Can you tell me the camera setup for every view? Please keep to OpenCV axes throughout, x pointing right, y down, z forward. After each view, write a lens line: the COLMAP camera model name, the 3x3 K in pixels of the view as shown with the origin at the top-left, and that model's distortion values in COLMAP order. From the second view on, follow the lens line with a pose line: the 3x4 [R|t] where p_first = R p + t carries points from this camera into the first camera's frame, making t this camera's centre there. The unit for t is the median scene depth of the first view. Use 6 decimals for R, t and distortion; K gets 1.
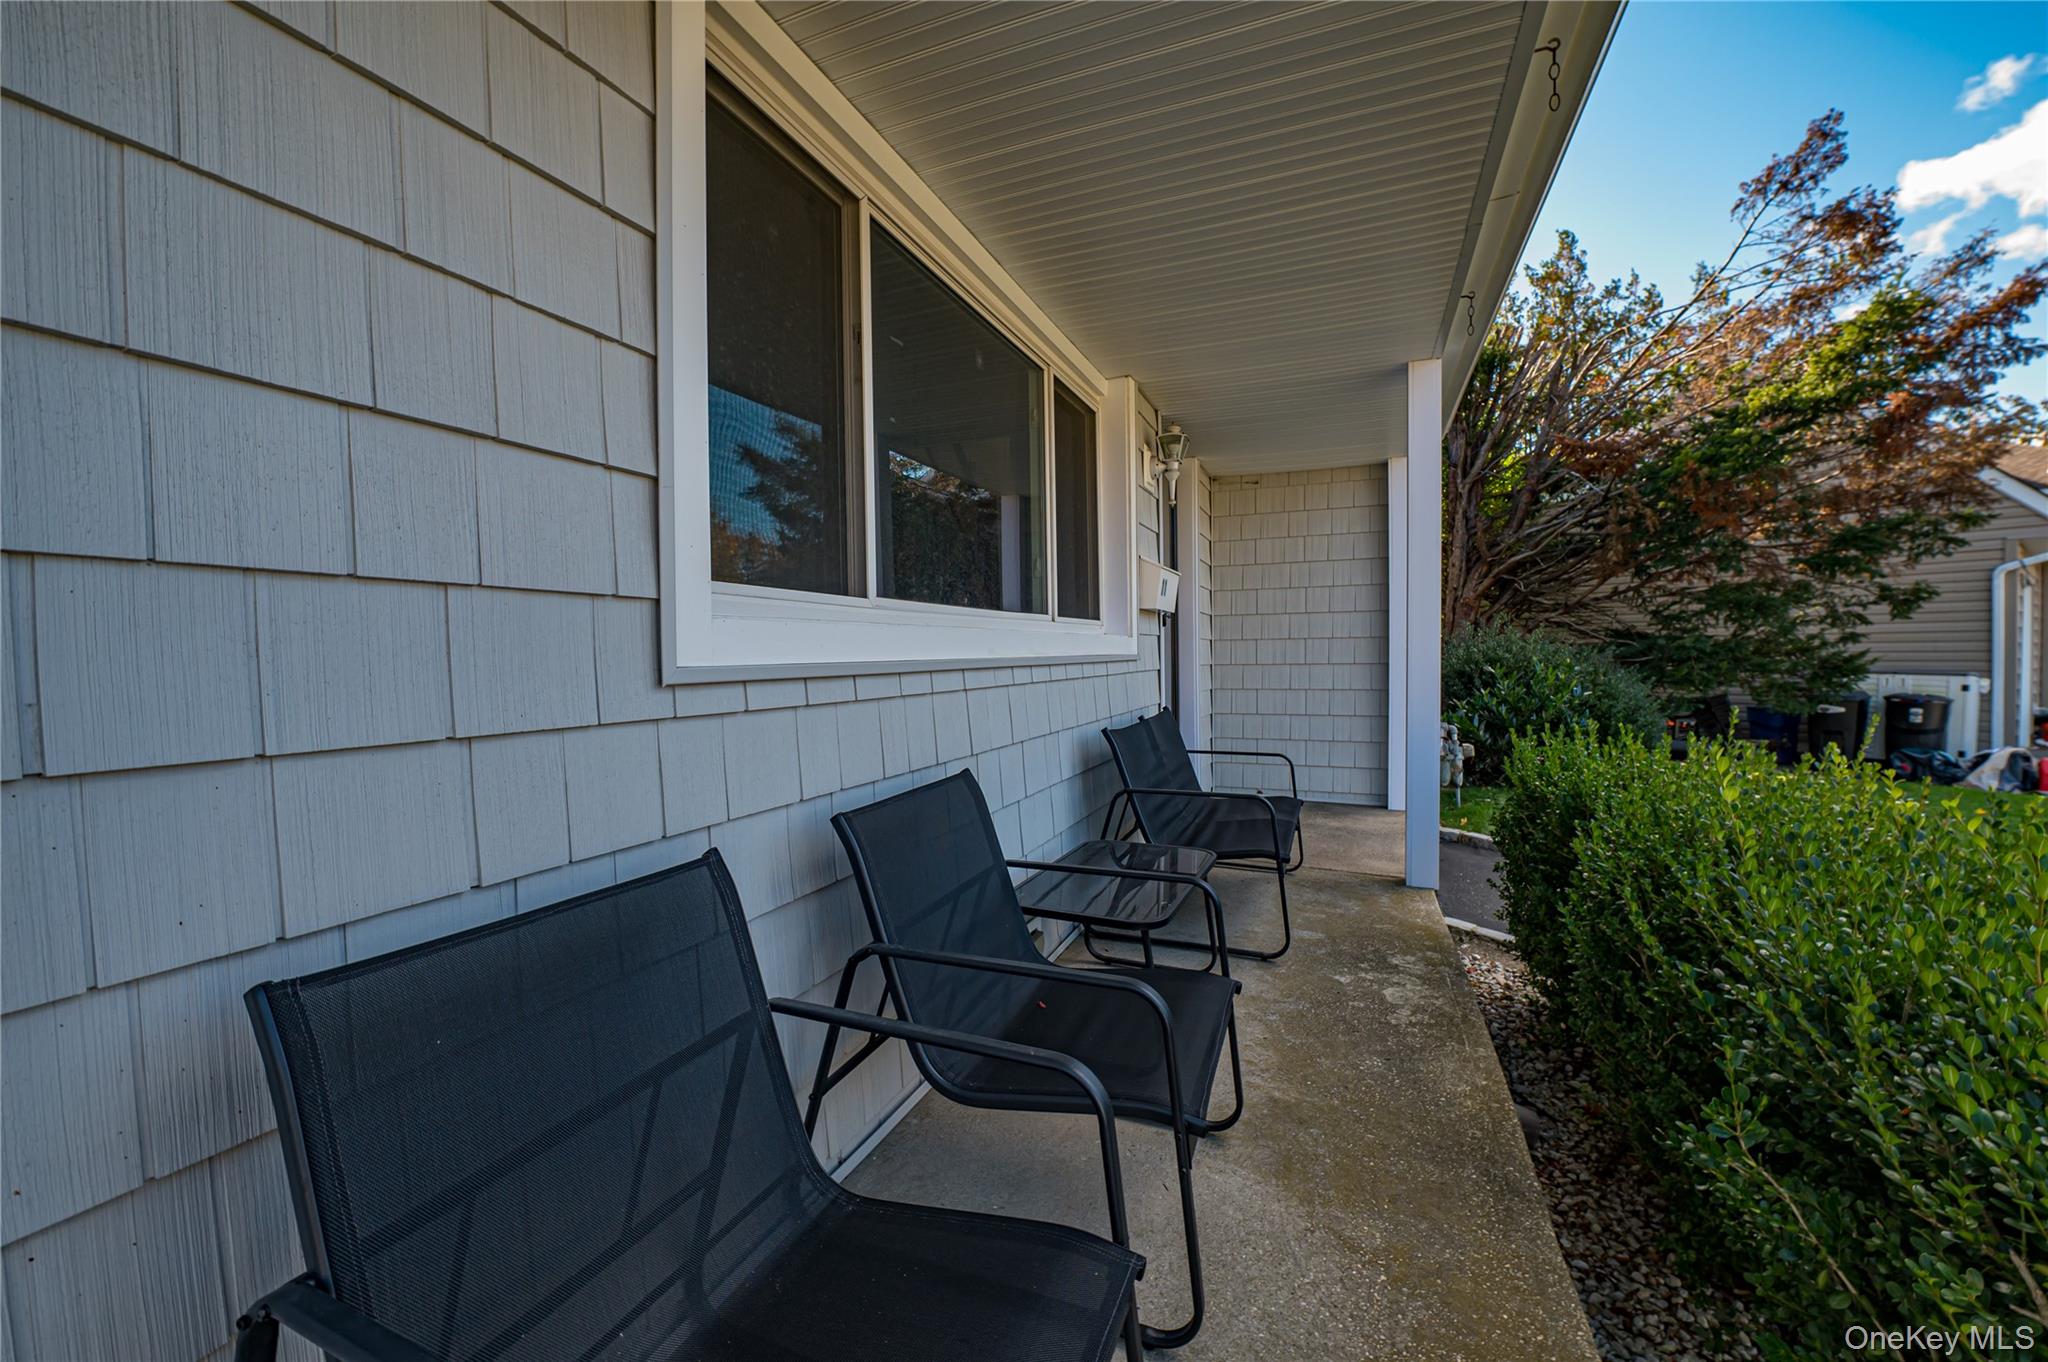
lens RADIAL K [[796.7, 0, 1031.4], [0, 796.7, 671.9], [0, 0, 1]] dist [-0.032556, 0.000303]
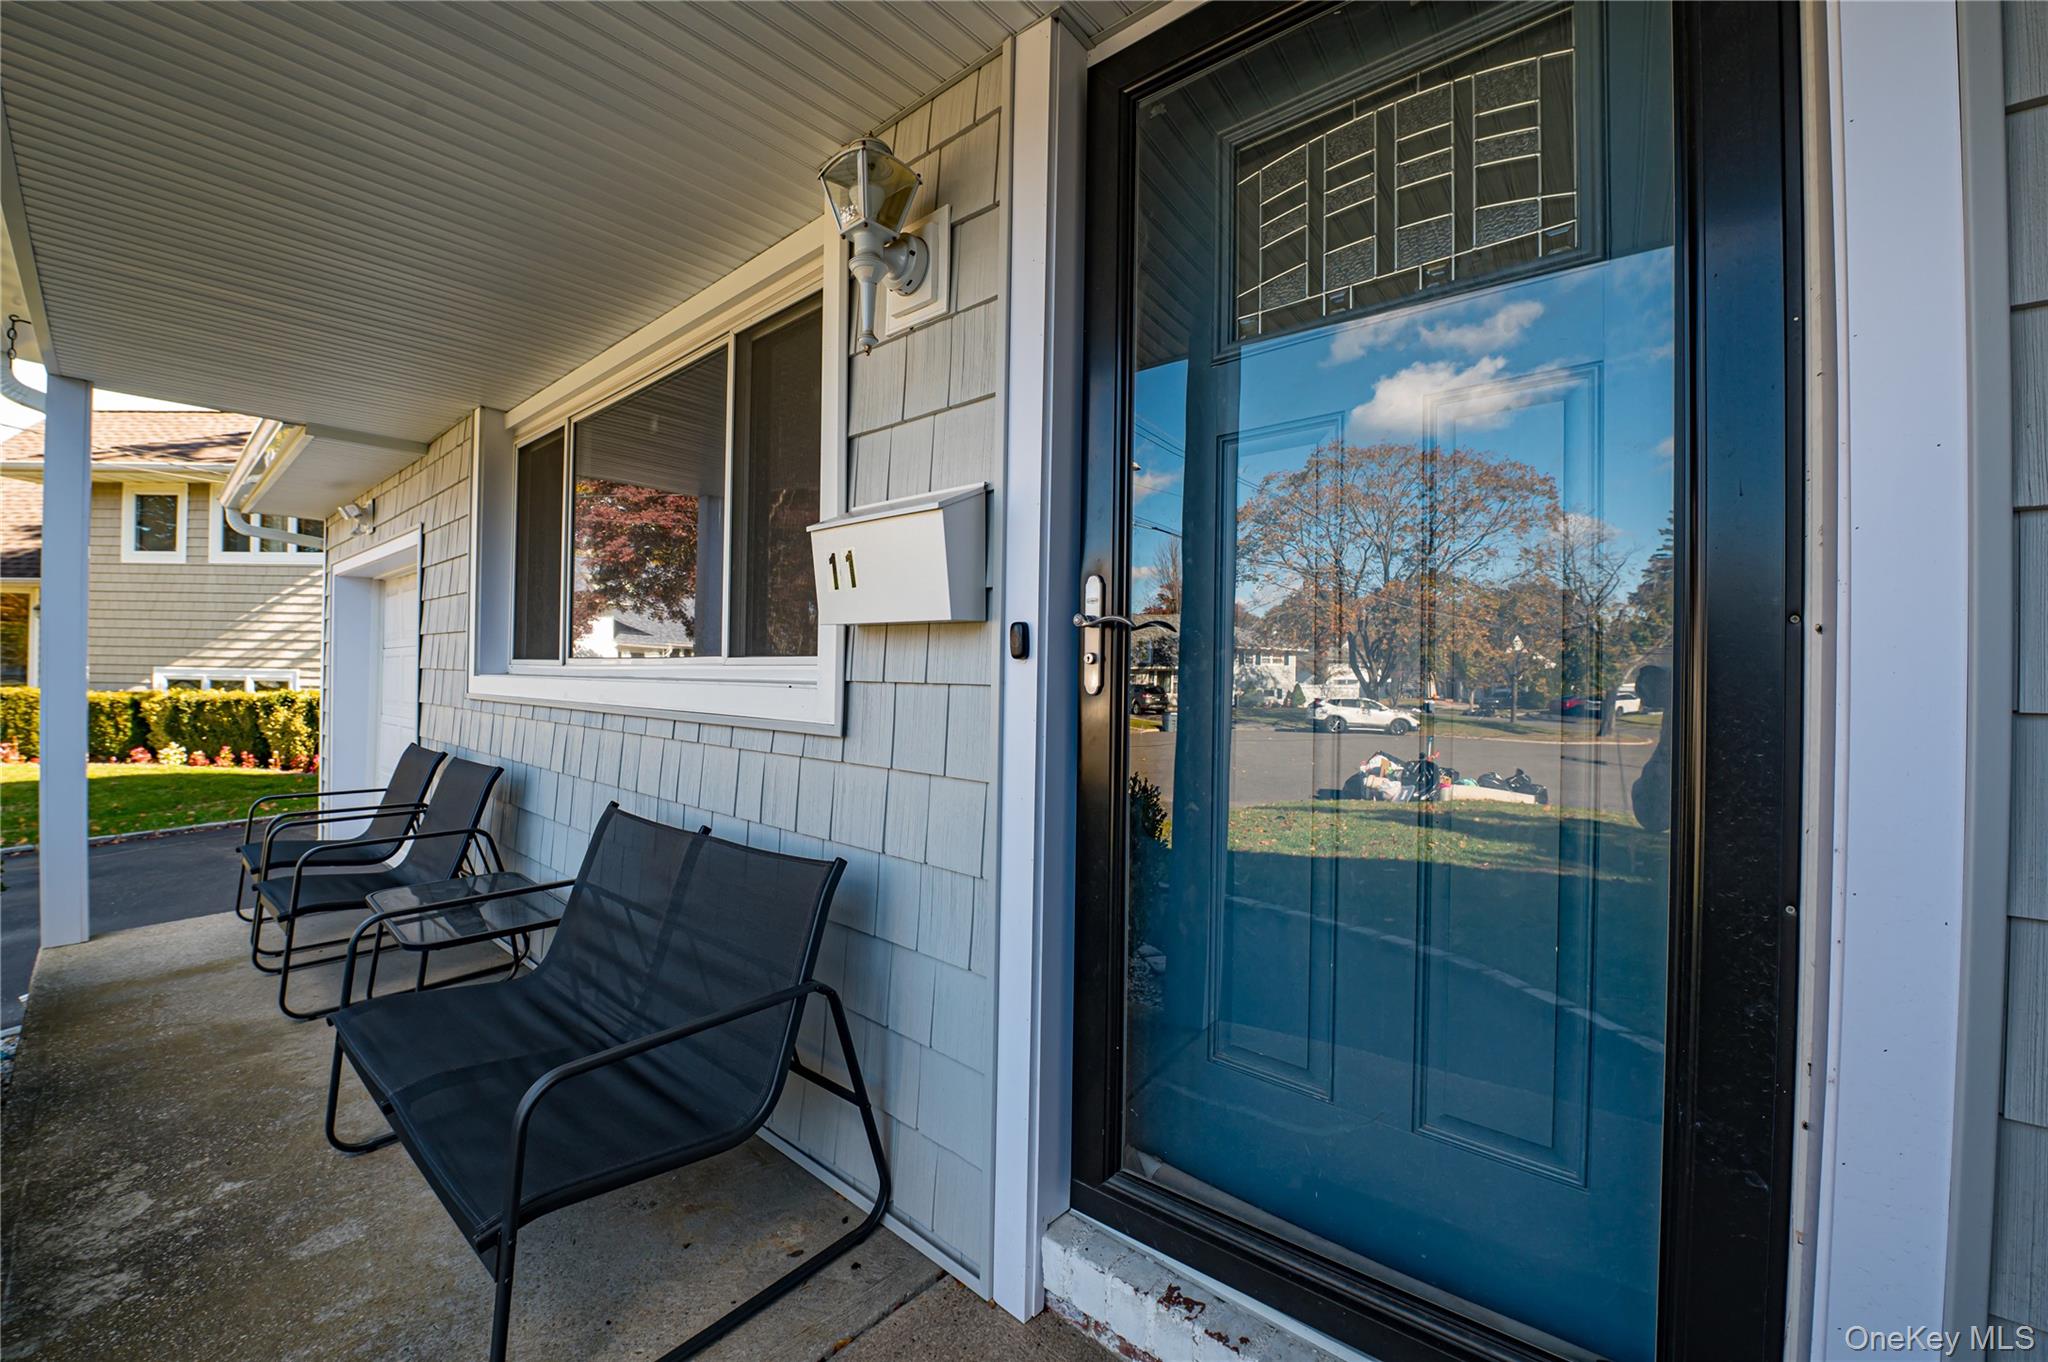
lens RADIAL K [[796.7, 0, 1031.4], [0, 796.7, 671.9], [0, 0, 1]] dist [-0.032556, 0.000303]
pose [[-0.312928, -0.016793, -0.949628, 0.808360], [-0.037440, 0.999285, -0.005333, -0.081939], [0.949039, 0.033885, -0.313333, 1.855886]]
